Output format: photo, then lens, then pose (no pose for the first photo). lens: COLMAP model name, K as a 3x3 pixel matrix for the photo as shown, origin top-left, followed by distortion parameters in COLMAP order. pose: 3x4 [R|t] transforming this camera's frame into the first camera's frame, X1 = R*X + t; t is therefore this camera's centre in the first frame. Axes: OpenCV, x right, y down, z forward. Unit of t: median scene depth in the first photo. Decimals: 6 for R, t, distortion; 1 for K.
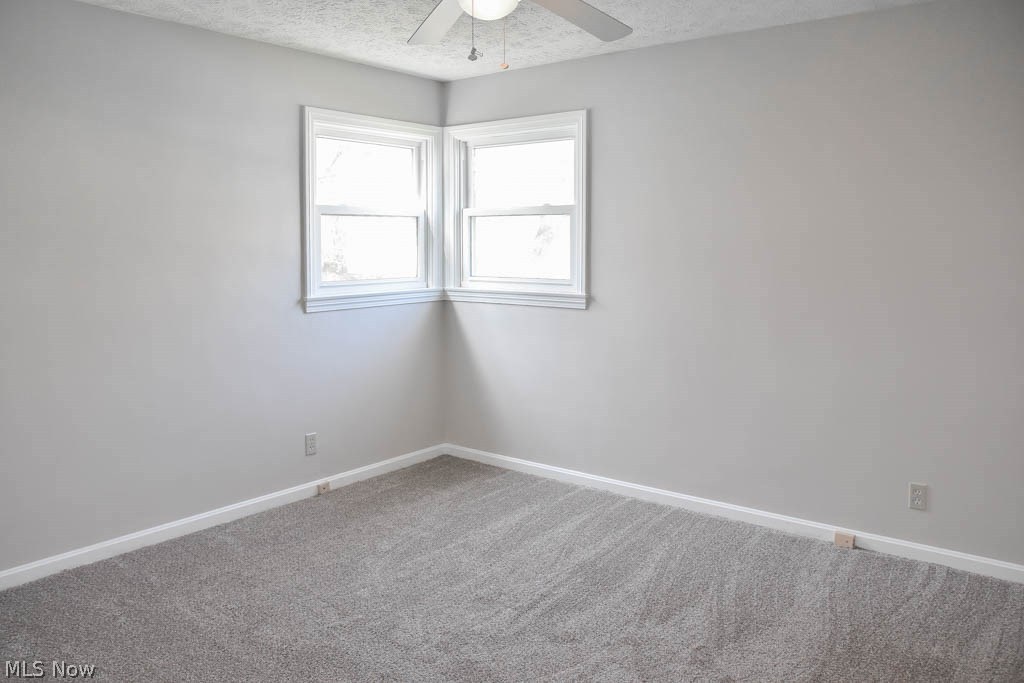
lens RADIAL K [[821.2, 0, 512.0], [0, 821.2, 341.5], [0, 0, 1]] dist [-0.001892, -0.004156]
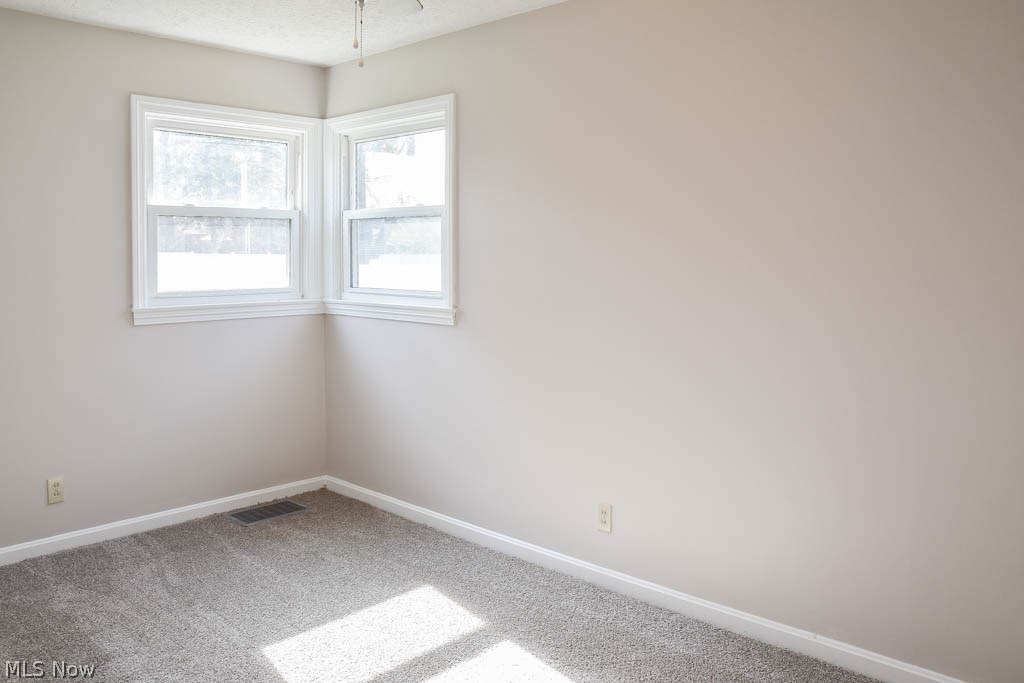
lens RADIAL K [[821.2, 0, 512.0], [0, 821.2, 341.5], [0, 0, 1]] dist [-0.001892, -0.004156]
pose [[0.992539, 0.016387, -0.120821, 0.233572], [-0.018450, 0.999702, -0.015974, -0.010121], [0.120523, 0.018084, 0.992546, 0.146658]]
